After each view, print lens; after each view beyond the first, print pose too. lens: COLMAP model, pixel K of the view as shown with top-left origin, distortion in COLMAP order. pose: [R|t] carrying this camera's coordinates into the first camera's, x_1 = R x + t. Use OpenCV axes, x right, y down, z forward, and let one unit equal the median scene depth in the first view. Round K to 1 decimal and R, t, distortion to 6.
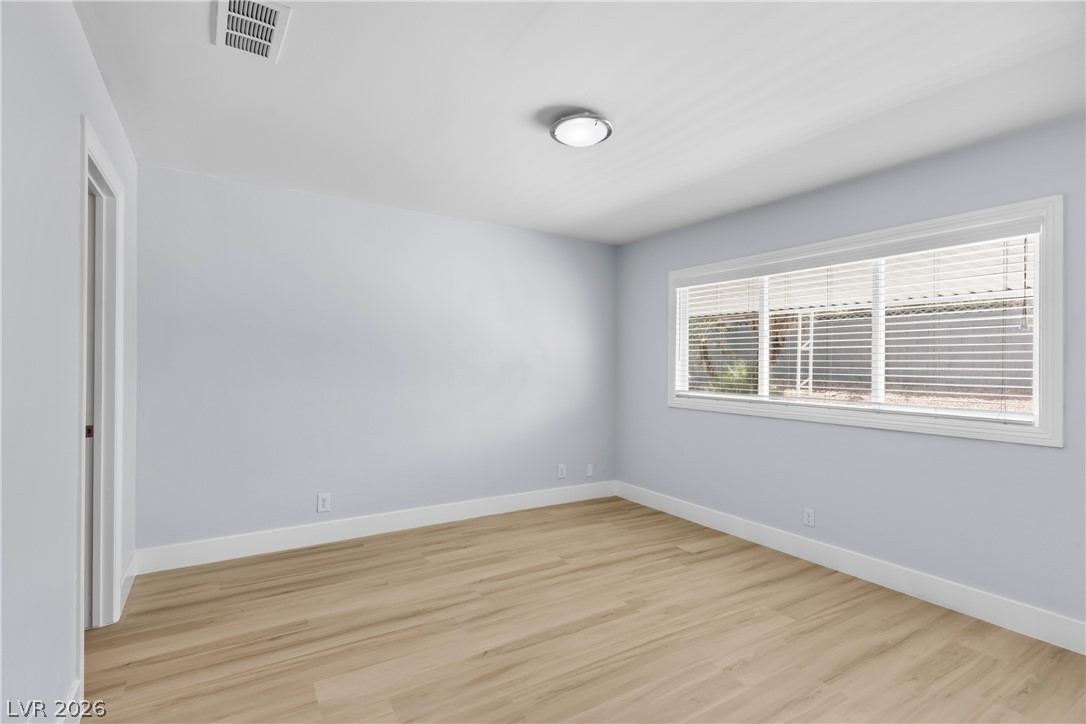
lens RADIAL K [[512.7, 0, 544.3], [0, 512.7, 359.8], [0, 0, 1]] dist [0.001017, 0.001123]
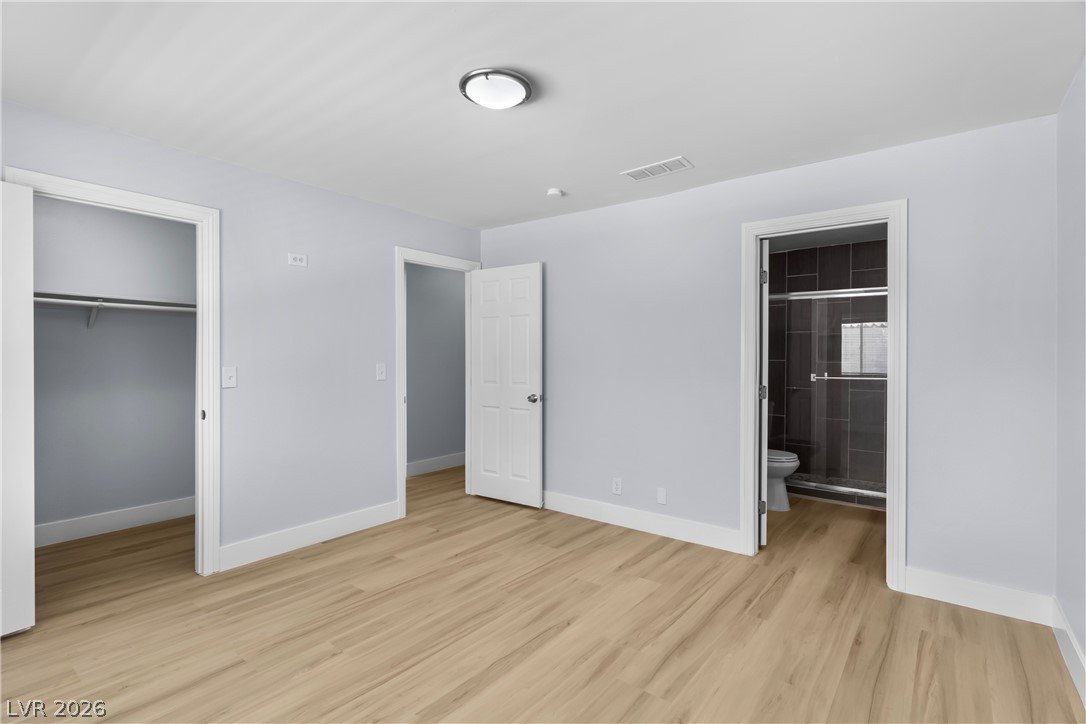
lens RADIAL K [[512.7, 0, 544.3], [0, 512.7, 359.8], [0, 0, 1]] dist [0.001017, 0.001123]
pose [[-0.940487, -0.012159, -0.339613, 0.242082], [-0.012450, 0.999922, -0.001320, 0.012086], [0.339602, 0.002987, -0.940564, 1.566856]]
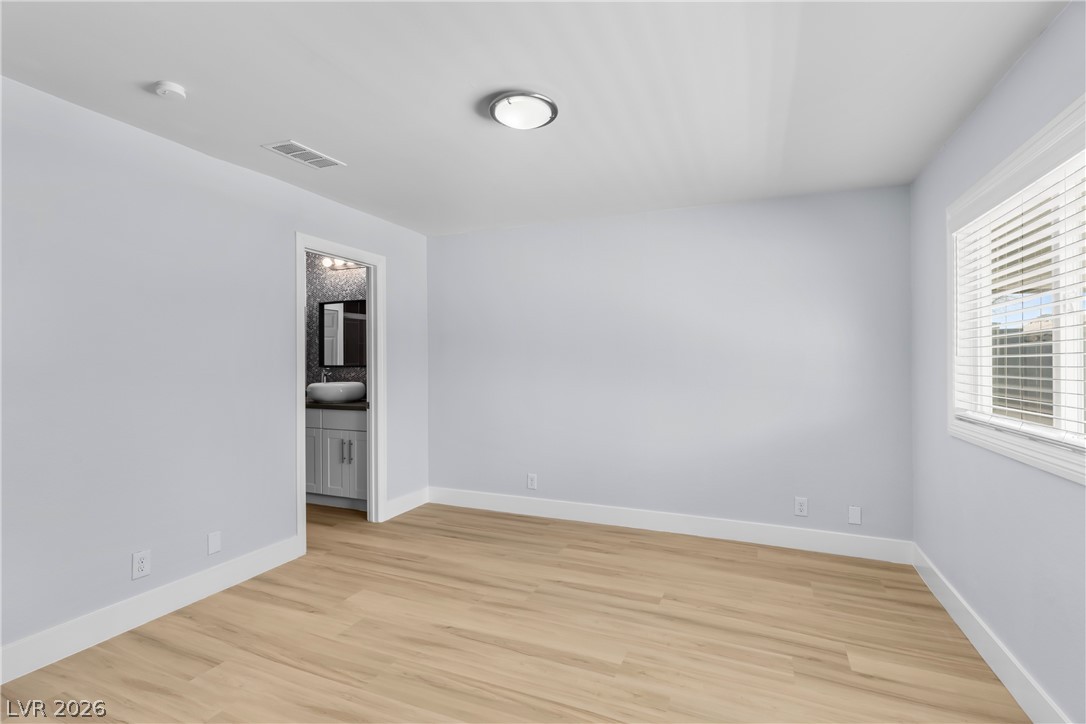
lens RADIAL K [[512.7, 0, 544.3], [0, 512.7, 359.8], [0, 0, 1]] dist [0.001017, 0.001123]
pose [[0.573726, -0.013729, -0.818932, 0.714215], [0.010359, 0.999901, -0.009505, 0.007983], [0.818981, -0.003030, 0.573812, 0.421773]]
